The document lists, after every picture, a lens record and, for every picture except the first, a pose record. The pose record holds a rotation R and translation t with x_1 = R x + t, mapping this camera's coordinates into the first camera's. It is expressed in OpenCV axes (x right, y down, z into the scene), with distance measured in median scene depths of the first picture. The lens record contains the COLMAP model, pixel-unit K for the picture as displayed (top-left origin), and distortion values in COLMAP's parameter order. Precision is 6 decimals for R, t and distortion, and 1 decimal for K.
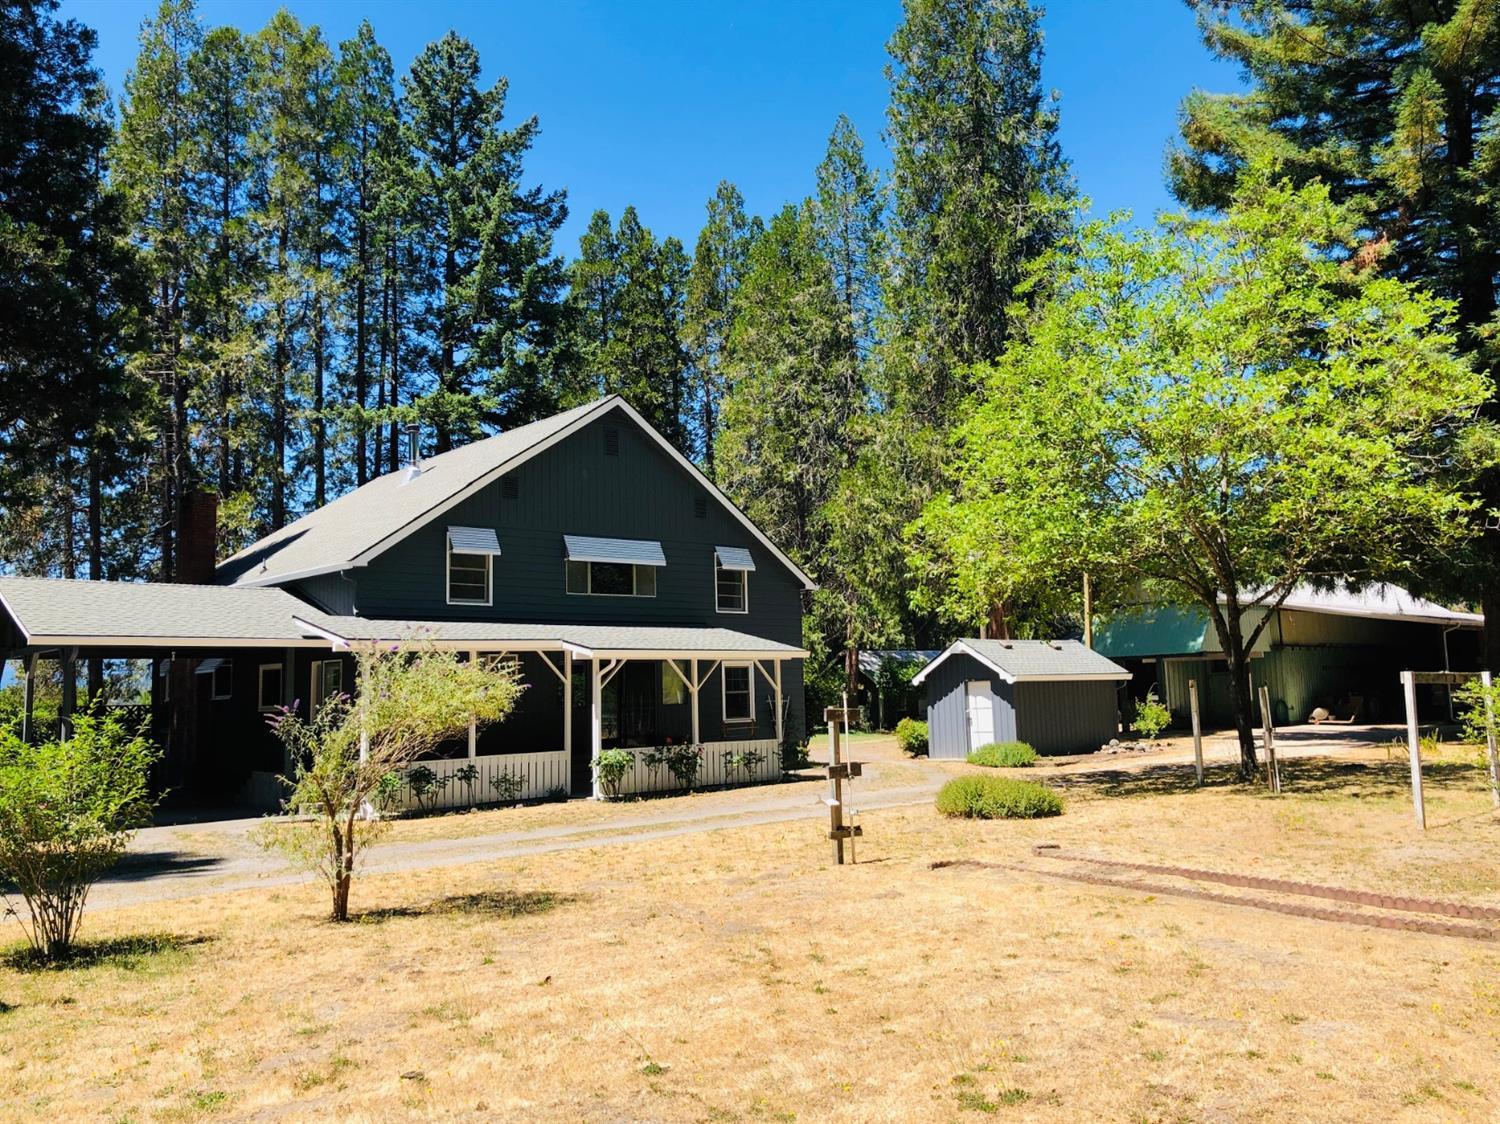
lens RADIAL K [[1224.1, 0, 750.0], [0, 1224.1, 562.0], [0, 0, 1]] dist [0.005398, 0.000736]
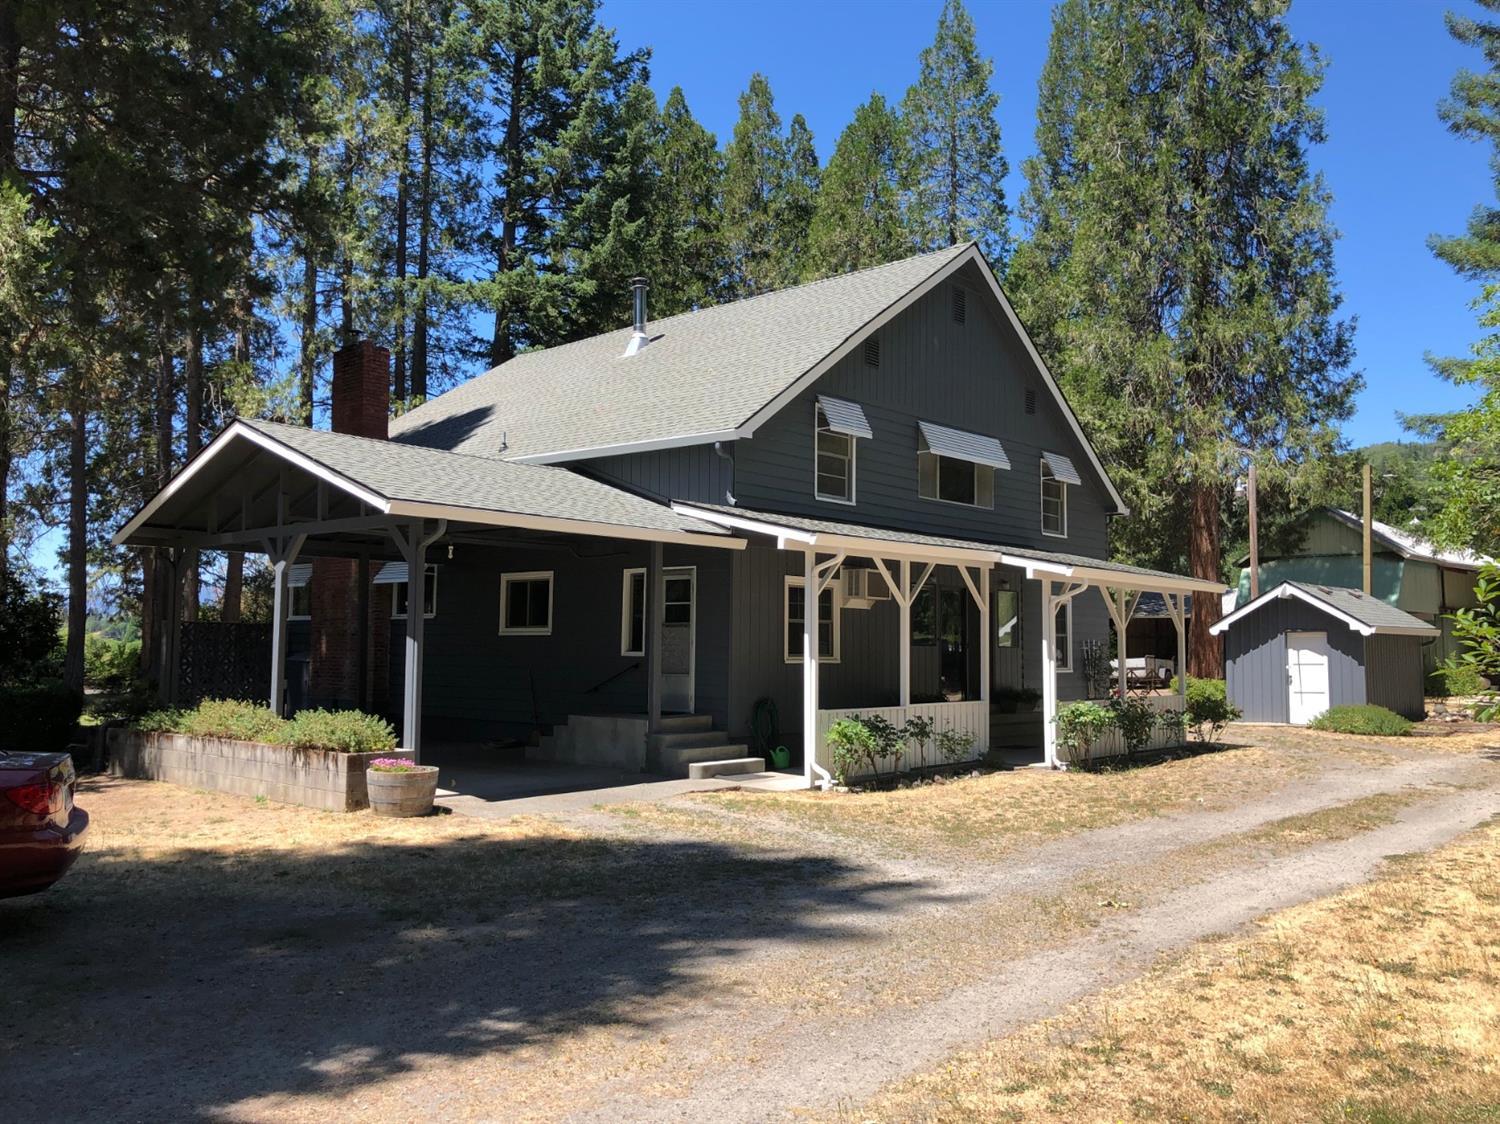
lens RADIAL K [[1248.8, 0, 750.0], [0, 1248.8, 562.0], [0, 0, 1]] dist [-0.002446, -0.002367]
pose [[0.992808, 0.042254, 0.112017, -0.326093], [-0.046448, 0.998304, 0.035103, 0.041984], [-0.110344, -0.040053, 0.993086, 0.220133]]
